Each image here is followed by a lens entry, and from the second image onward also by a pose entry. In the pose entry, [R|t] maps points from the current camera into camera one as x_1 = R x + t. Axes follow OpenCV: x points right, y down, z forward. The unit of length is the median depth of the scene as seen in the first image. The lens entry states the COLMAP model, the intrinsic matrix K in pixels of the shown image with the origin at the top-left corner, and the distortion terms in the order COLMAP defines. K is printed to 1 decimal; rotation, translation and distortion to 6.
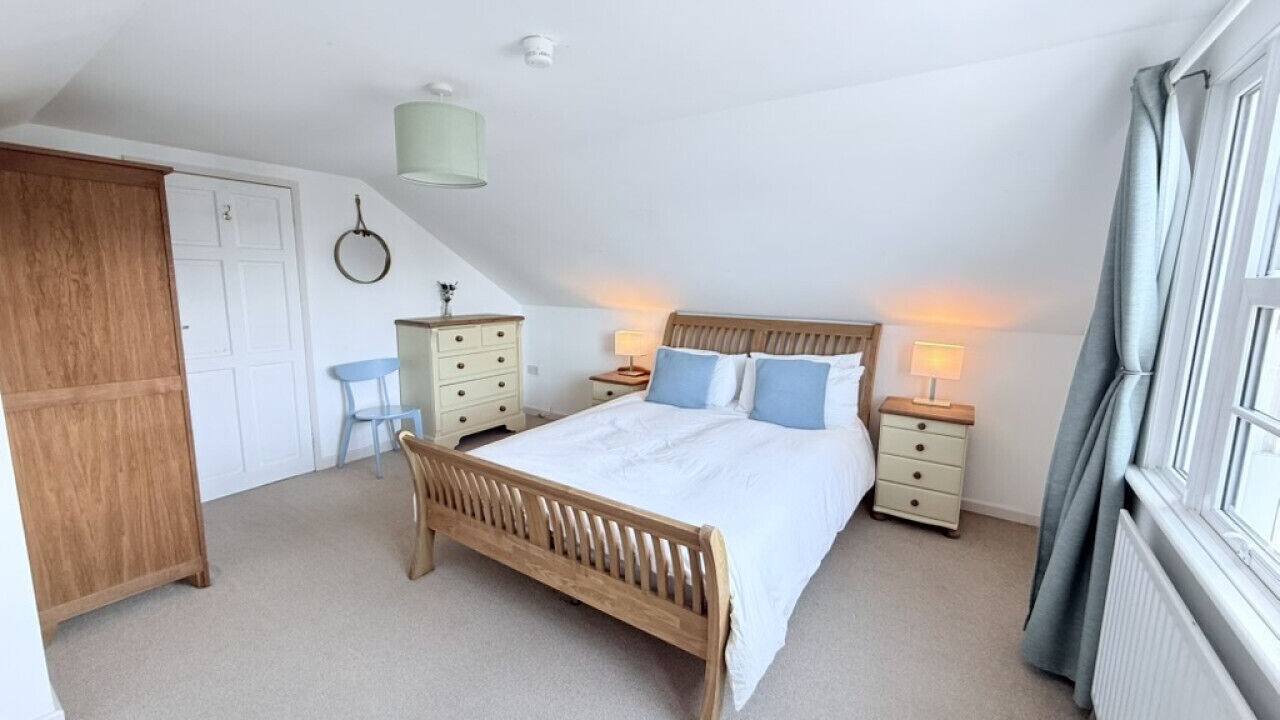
lens RADIAL K [[510.3, 0, 635.8], [0, 510.3, 358.3], [0, 0, 1]] dist [-0.000496, 0.000002]
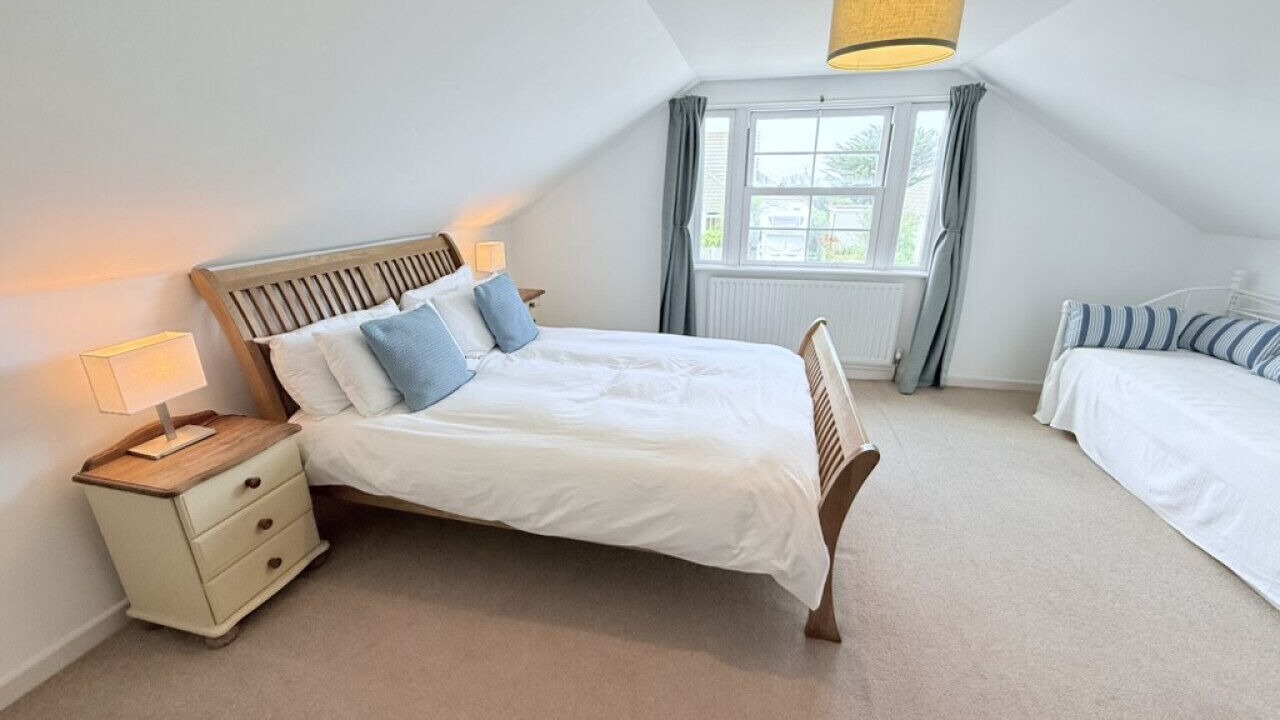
lens RADIAL K [[510.3, 0, 635.8], [0, 510.3, 358.3], [0, 0, 1]] dist [-0.000496, 0.000002]
pose [[-0.349991, -0.313255, 0.882824, -0.792281], [0.139529, 0.914484, 0.379805, -0.221325], [-0.926304, 0.256108, -0.276353, 1.268671]]
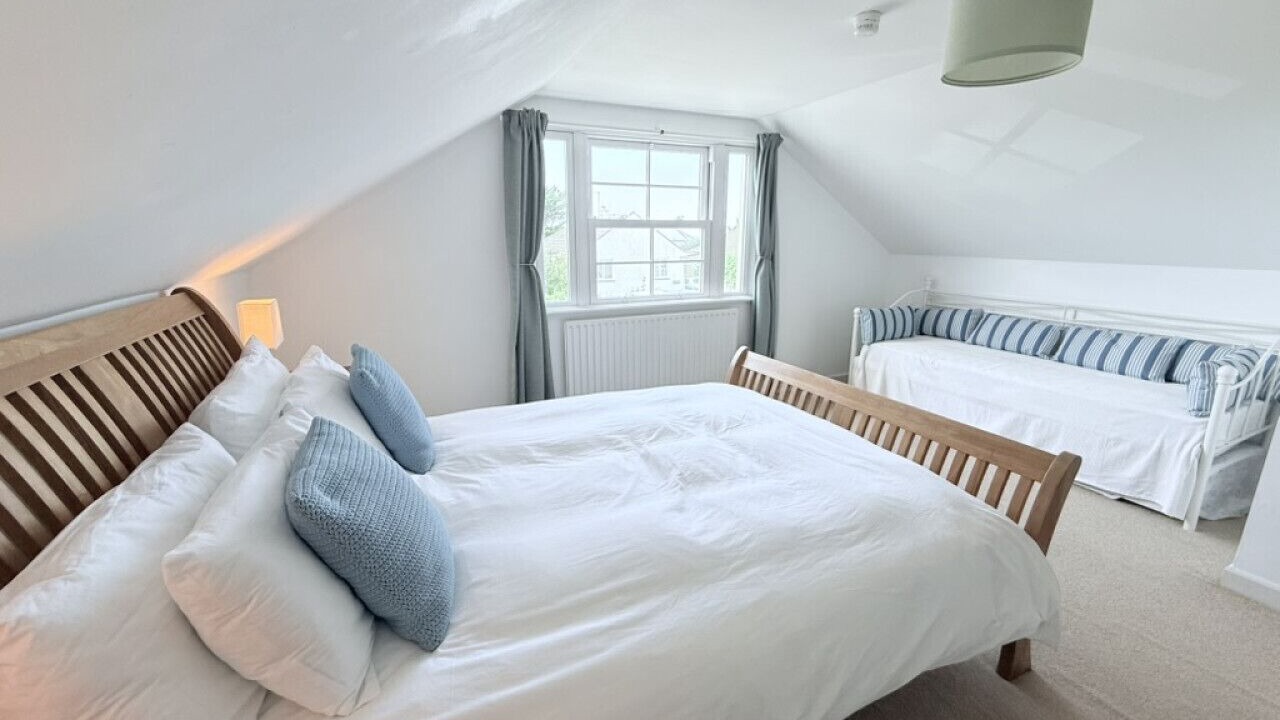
lens RADIAL K [[510.3, 0, 635.8], [0, 510.3, 358.3], [0, 0, 1]] dist [-0.000496, 0.000002]
pose [[-0.854514, -0.134589, 0.501688, -0.265217], [0.068601, 0.928145, 0.365843, -0.209406], [-0.514878, 0.347034, -0.783880, 1.539487]]
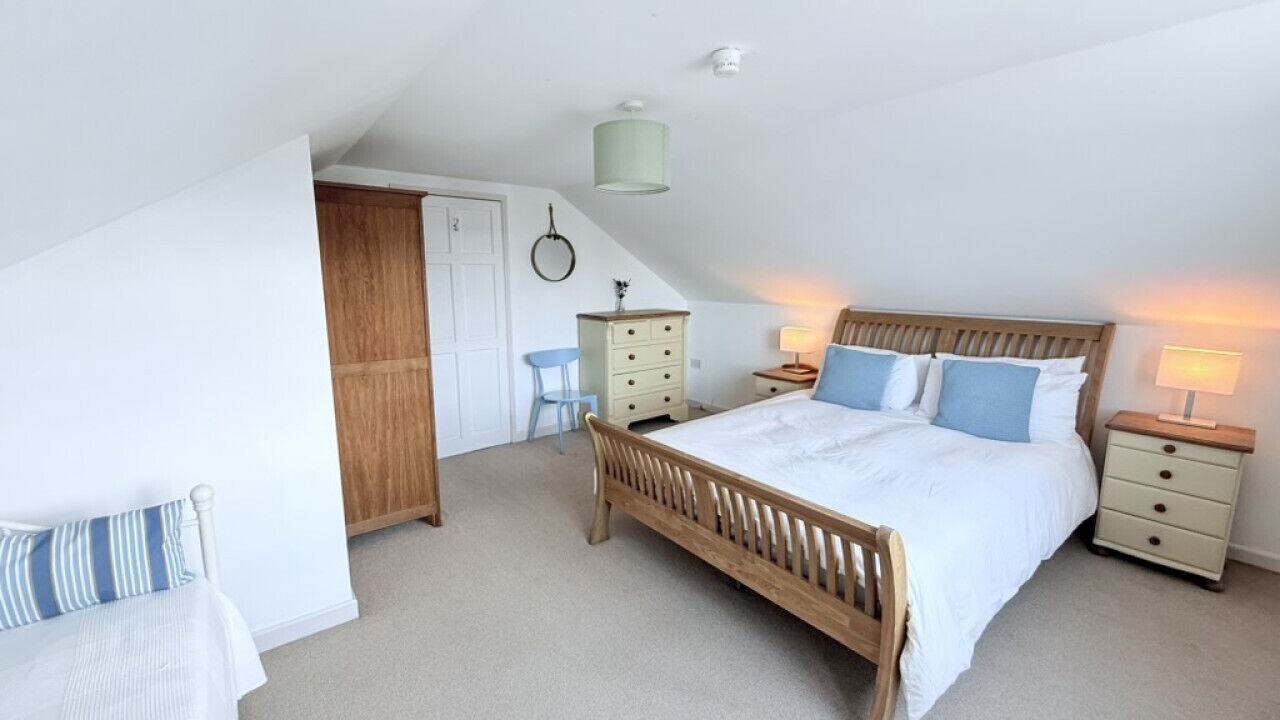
lens RADIAL K [[510.3, 0, 635.8], [0, 510.3, 358.3], [0, 0, 1]] dist [-0.000496, 0.000002]
pose [[0.953700, 0.033728, -0.298862, -0.019509], [-0.030927, 0.999422, 0.014098, 0.003216], [0.299165, -0.004202, 0.954192, -0.042588]]
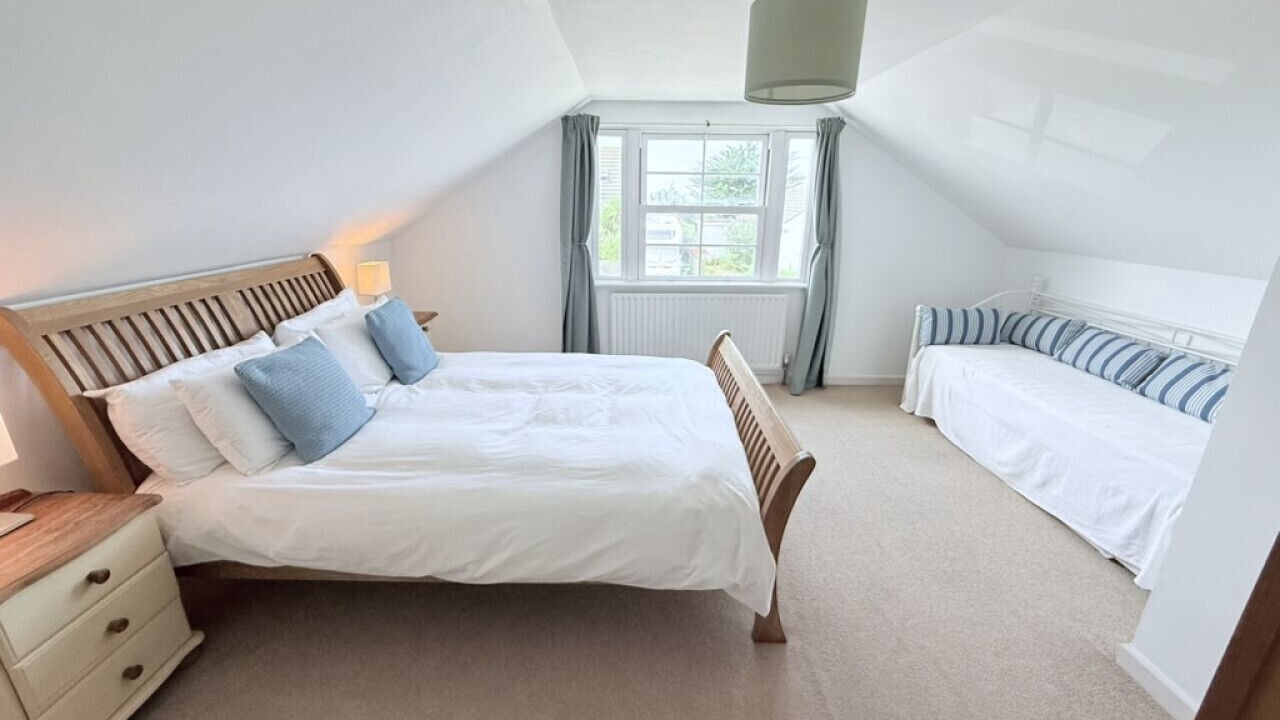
lens RADIAL K [[510.3, 0, 635.8], [0, 510.3, 358.3], [0, 0, 1]] dist [-0.000496, 0.000002]
pose [[-0.561224, -0.266192, 0.783689, -0.743663], [0.106732, 0.915687, 0.387461, -0.240051], [-0.820753, 0.301097, -0.485494, 1.321654]]
